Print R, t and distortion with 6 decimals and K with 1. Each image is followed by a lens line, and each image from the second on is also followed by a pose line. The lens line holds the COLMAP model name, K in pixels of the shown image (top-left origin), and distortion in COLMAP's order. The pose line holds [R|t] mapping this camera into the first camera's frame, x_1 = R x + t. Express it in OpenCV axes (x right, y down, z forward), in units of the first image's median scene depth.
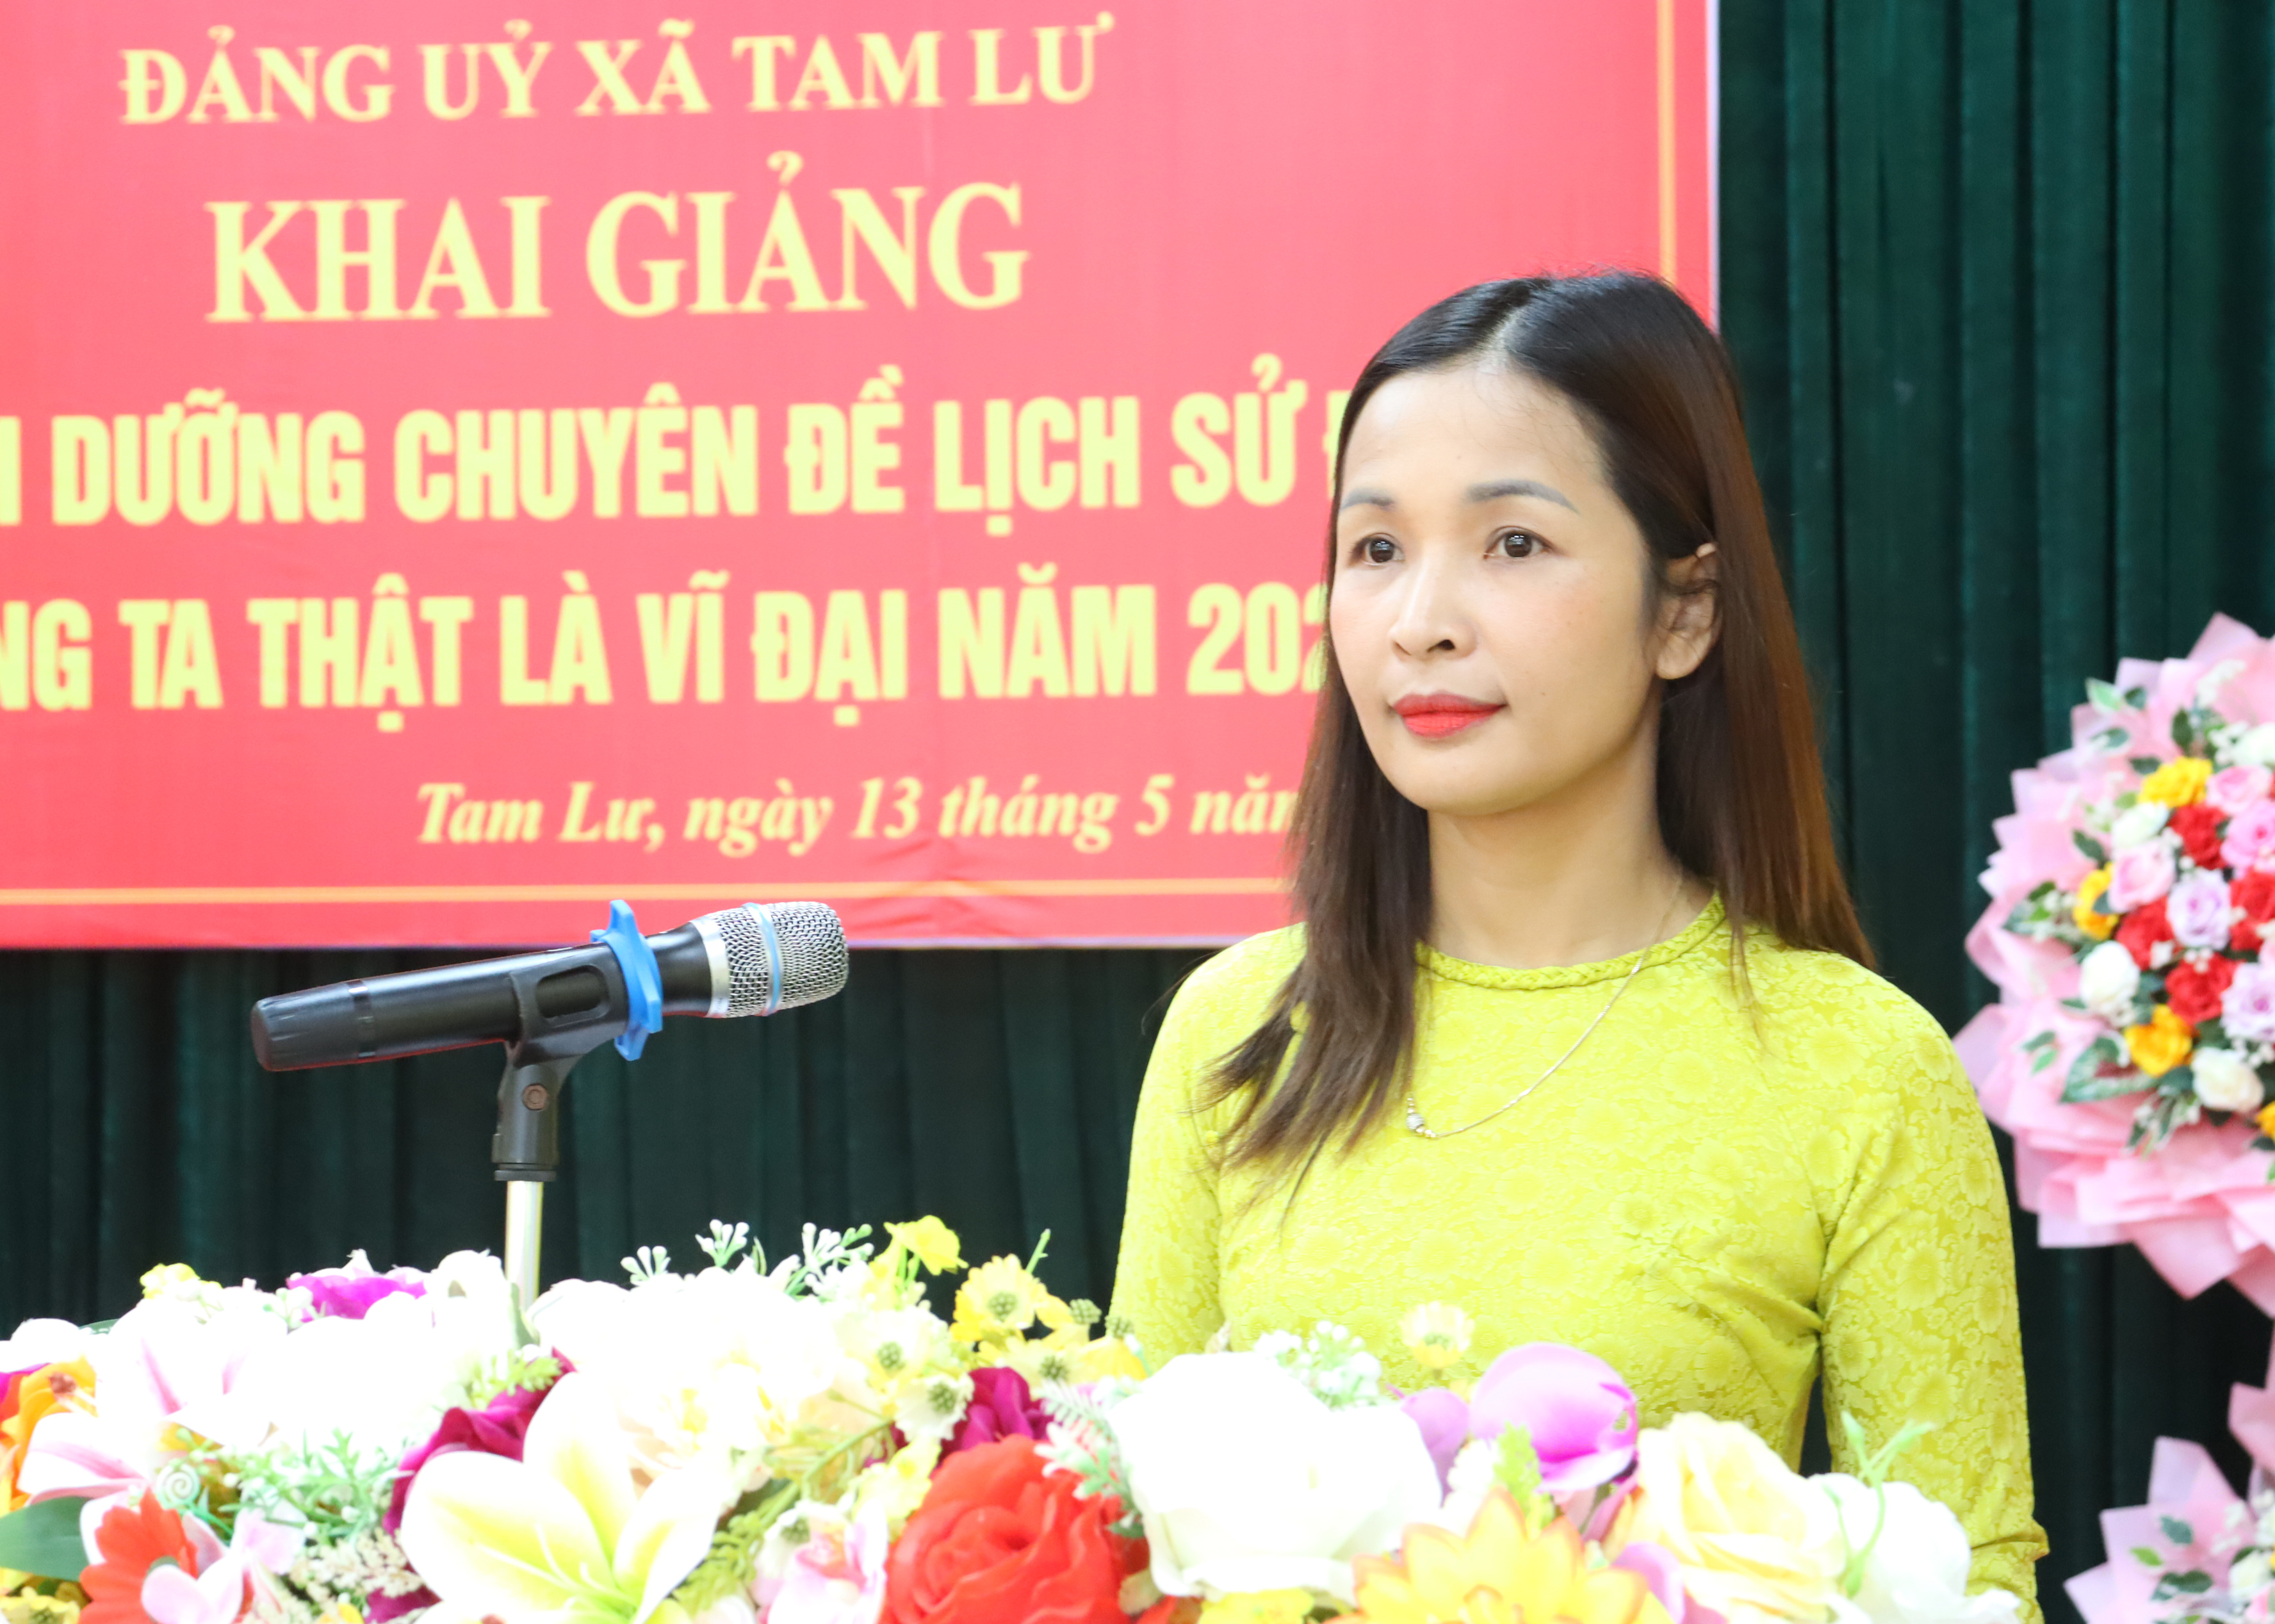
lens RADIAL K [[4043.8, 0, 1161.7], [0, 4043.8, 802.7], [0, 0, 1]] dist [0.121148, 0.000000]
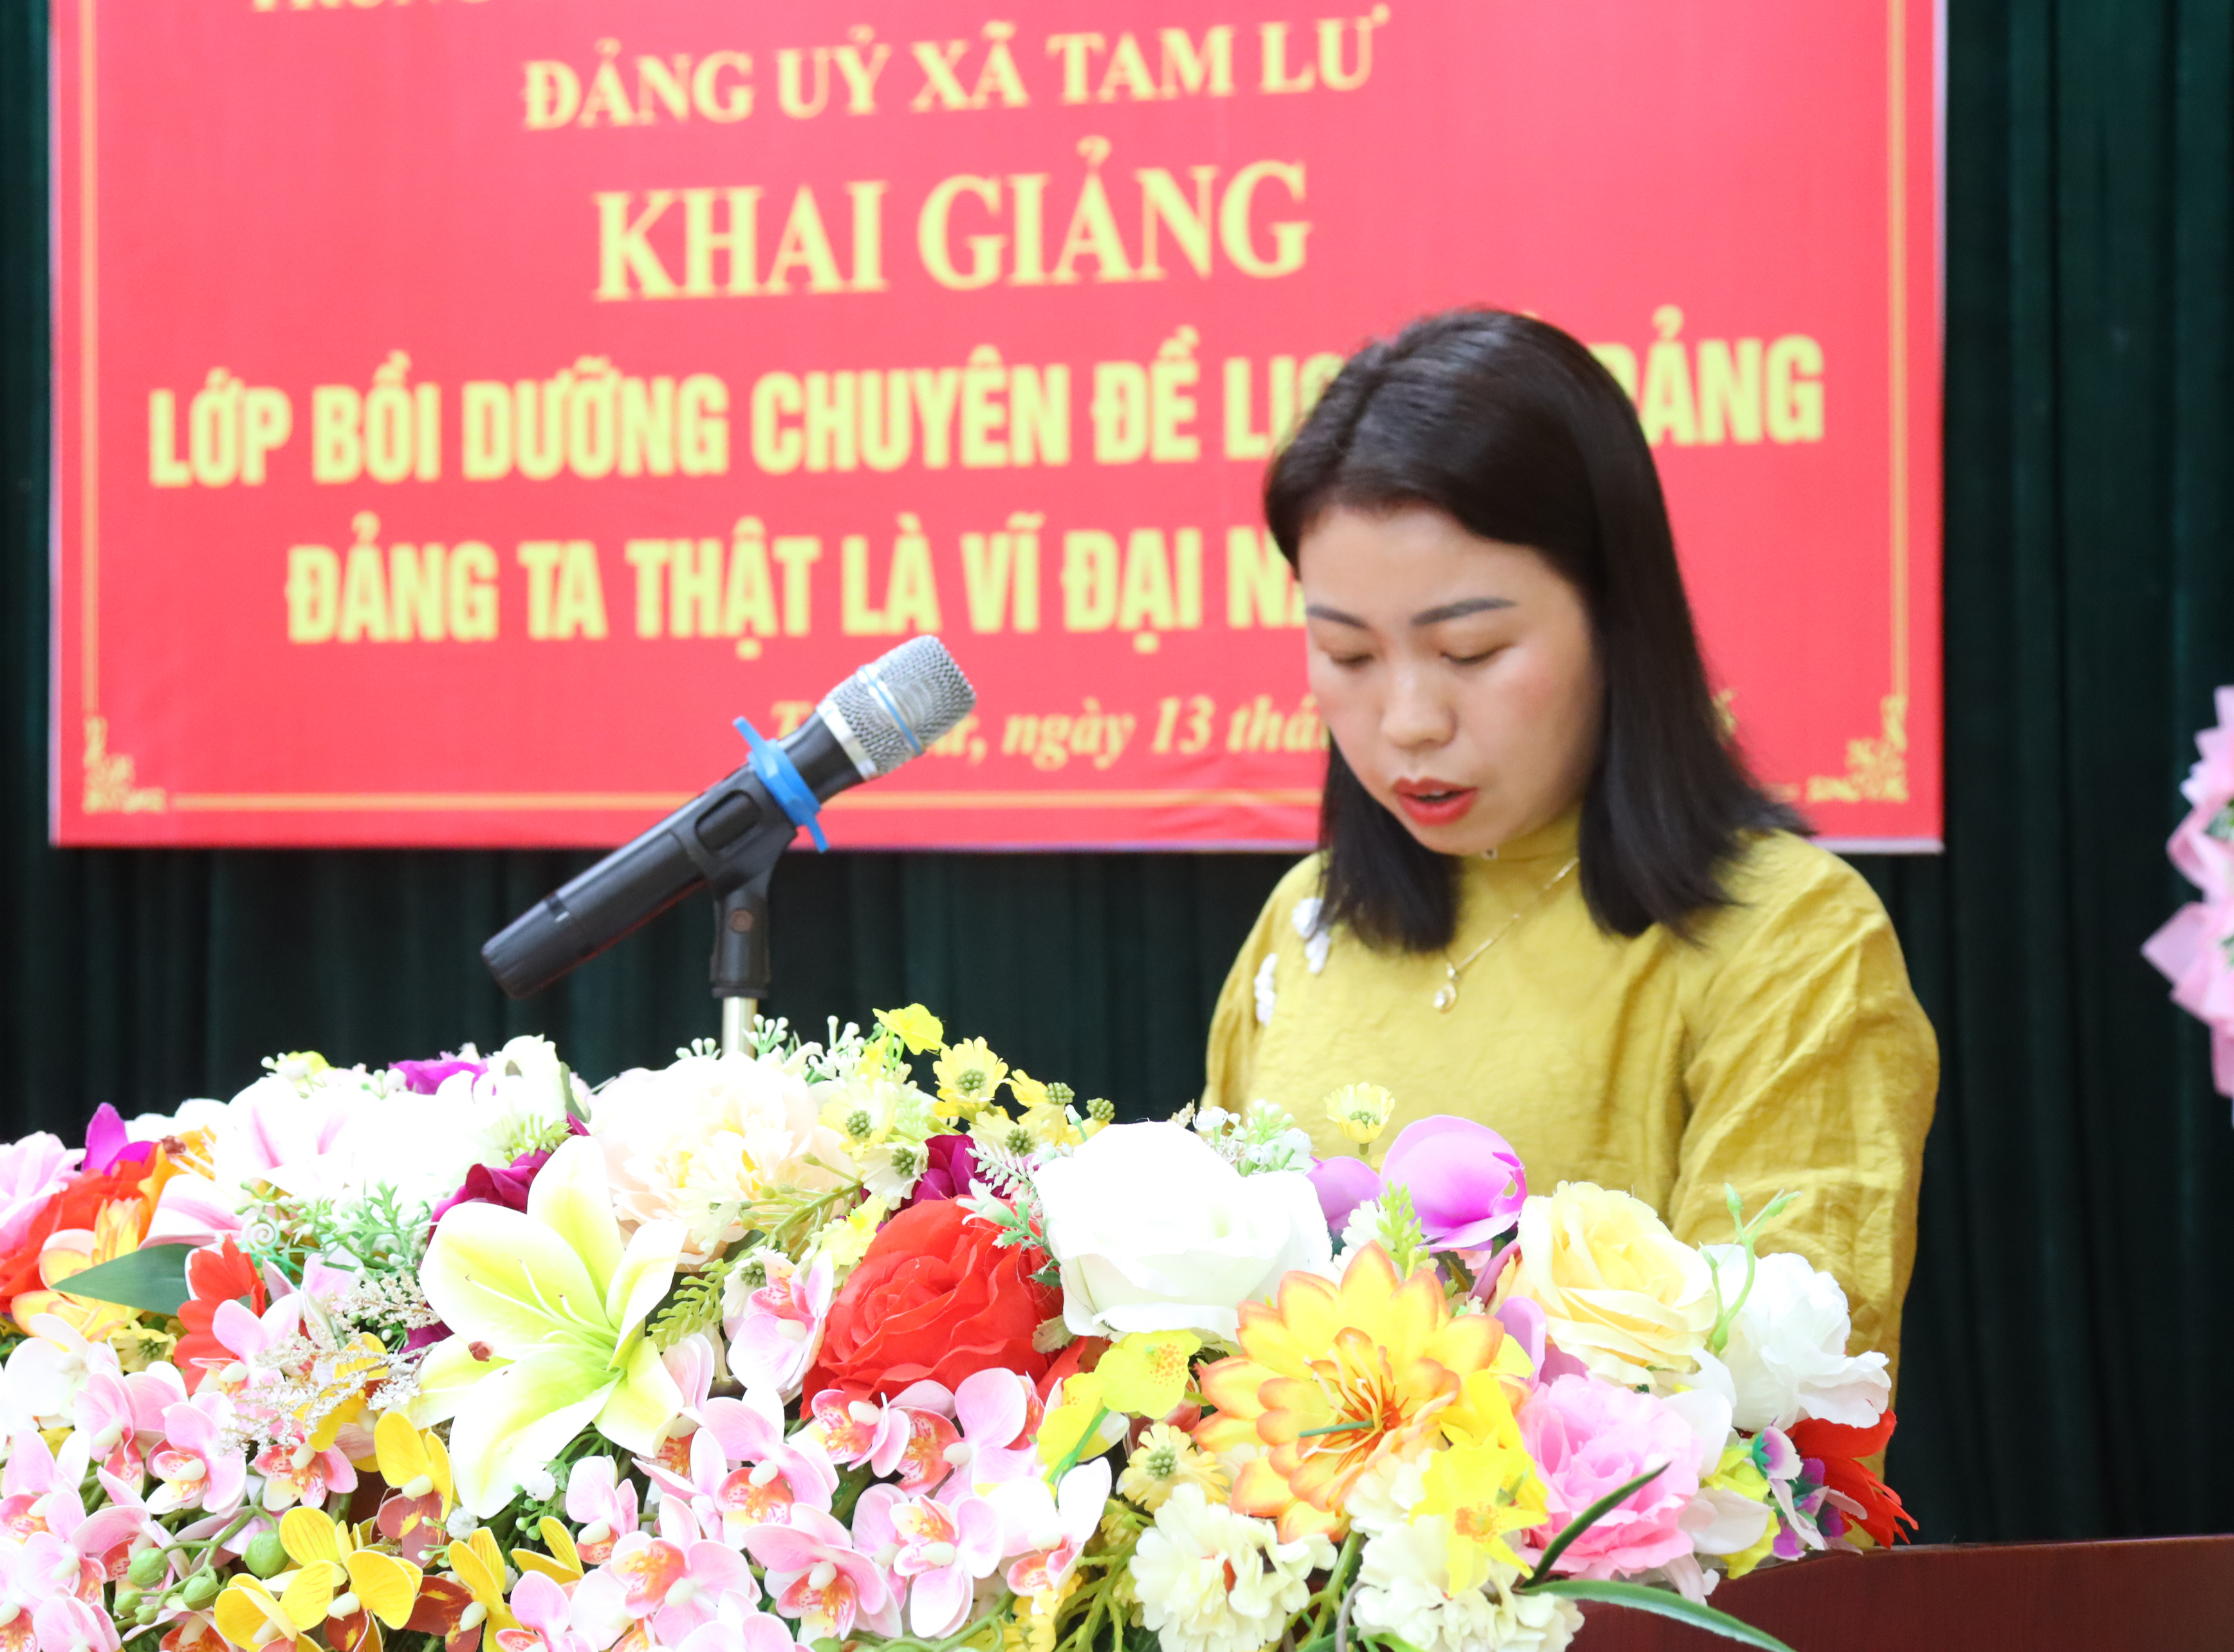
lens RADIAL K [[3603.2, 0, 1096.4], [0, 3603.2, 808.2], [0, 0, 1]] dist [0.060959, 0.000000]
pose [[0.993167, 0.003473, -0.116647, 0.024920], [-0.001551, 0.999862, 0.016558, 0.007935], [0.116688, -0.016264, 0.993035, 0.009481]]
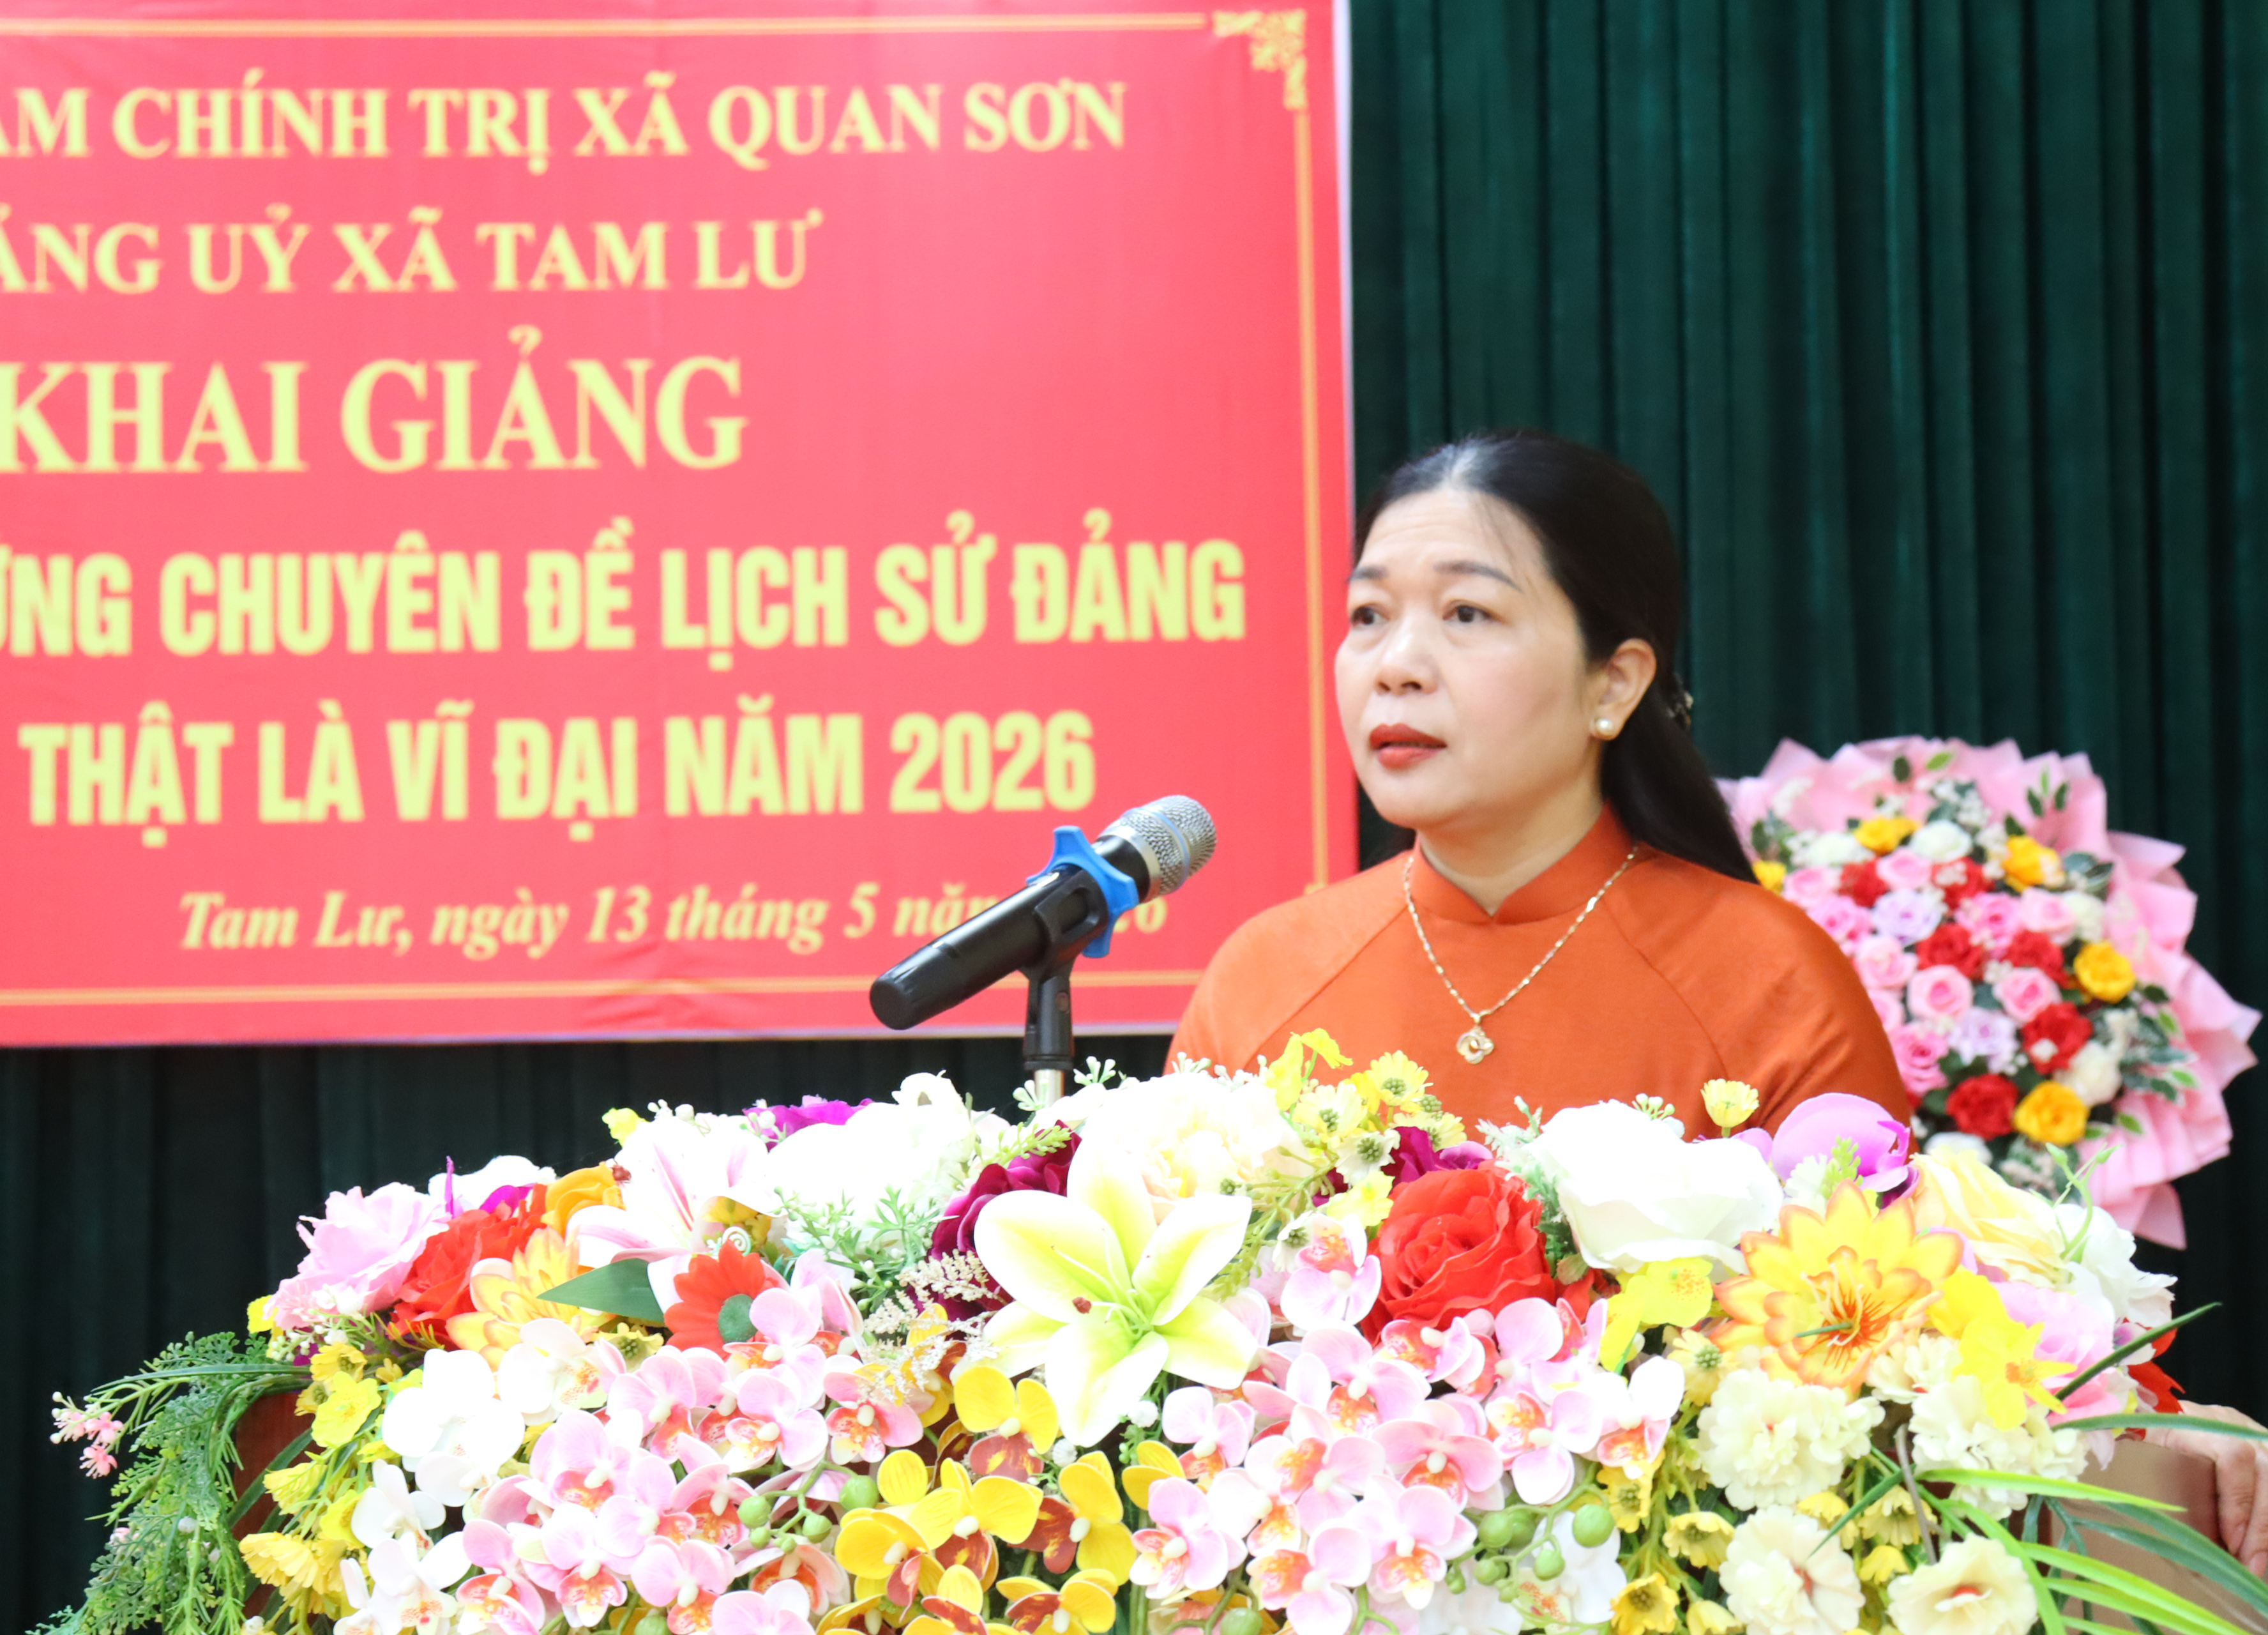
lens RADIAL K [[3778.6, 0, 1138.8], [0, 3778.6, 797.6], [0, 0, 1]] dist [0.095004, 0.000000]
pose [[0.990923, 0.001370, 0.134426, -0.066440], [0.005210, 0.998806, -0.048583, 0.020705], [-0.134332, 0.048842, 0.989732, -0.048277]]
